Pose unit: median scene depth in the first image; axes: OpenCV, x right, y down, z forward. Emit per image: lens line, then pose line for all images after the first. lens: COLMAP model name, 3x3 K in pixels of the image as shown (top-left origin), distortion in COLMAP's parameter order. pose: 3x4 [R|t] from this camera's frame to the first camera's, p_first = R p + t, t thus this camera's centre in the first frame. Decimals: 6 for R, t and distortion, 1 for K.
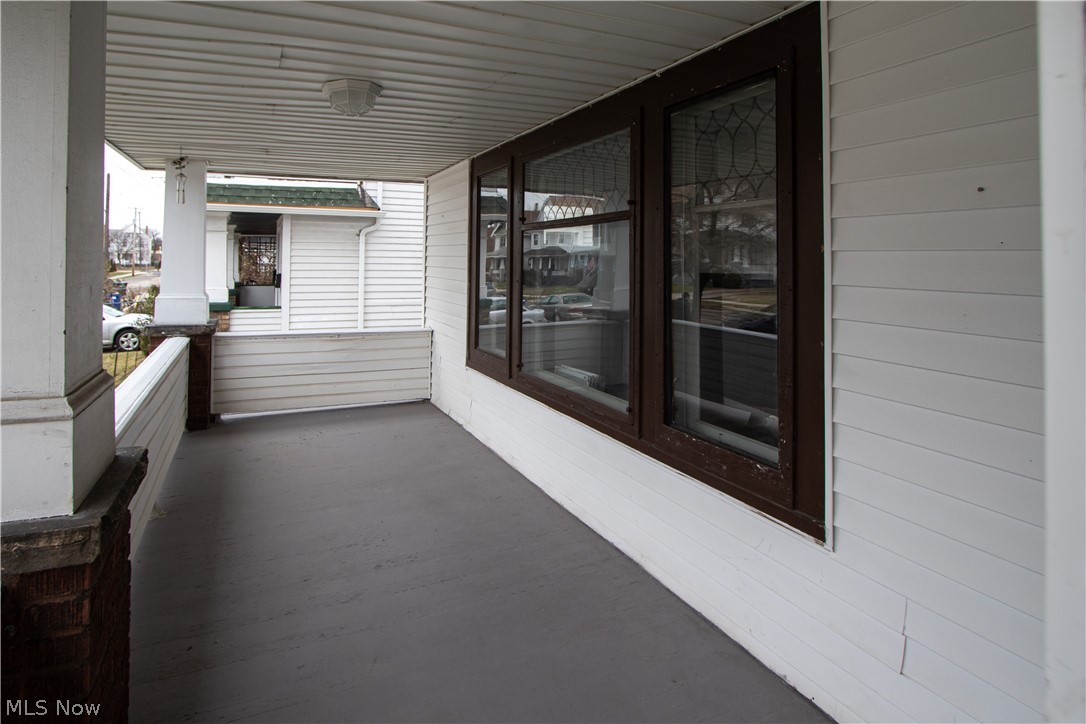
lens RADIAL K [[651.3, 0, 542.3], [0, 651.3, 269.0], [0, 0, 1]] dist [-0.002437, -0.000948]
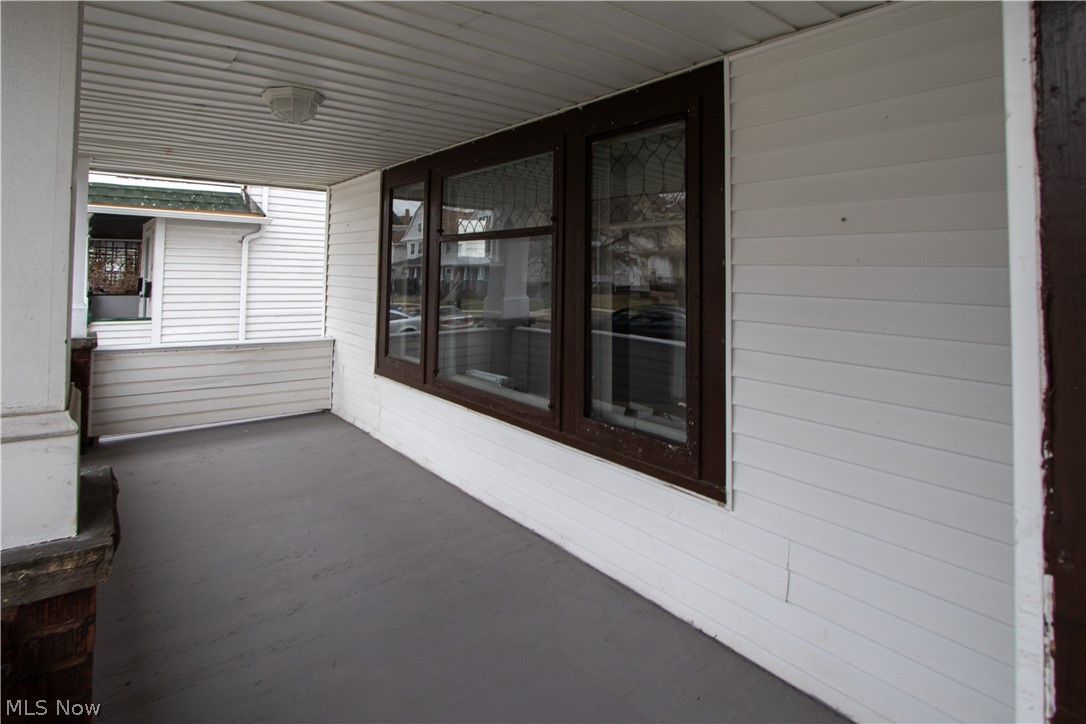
lens RADIAL K [[651.3, 0, 542.3], [0, 651.3, 269.0], [0, 0, 1]] dist [-0.002437, -0.000948]
pose [[0.956331, 0.010162, 0.292110, -0.206304], [-0.005190, 0.999828, -0.017791, 0.003201], [-0.292241, 0.015498, 0.956219, -0.057727]]
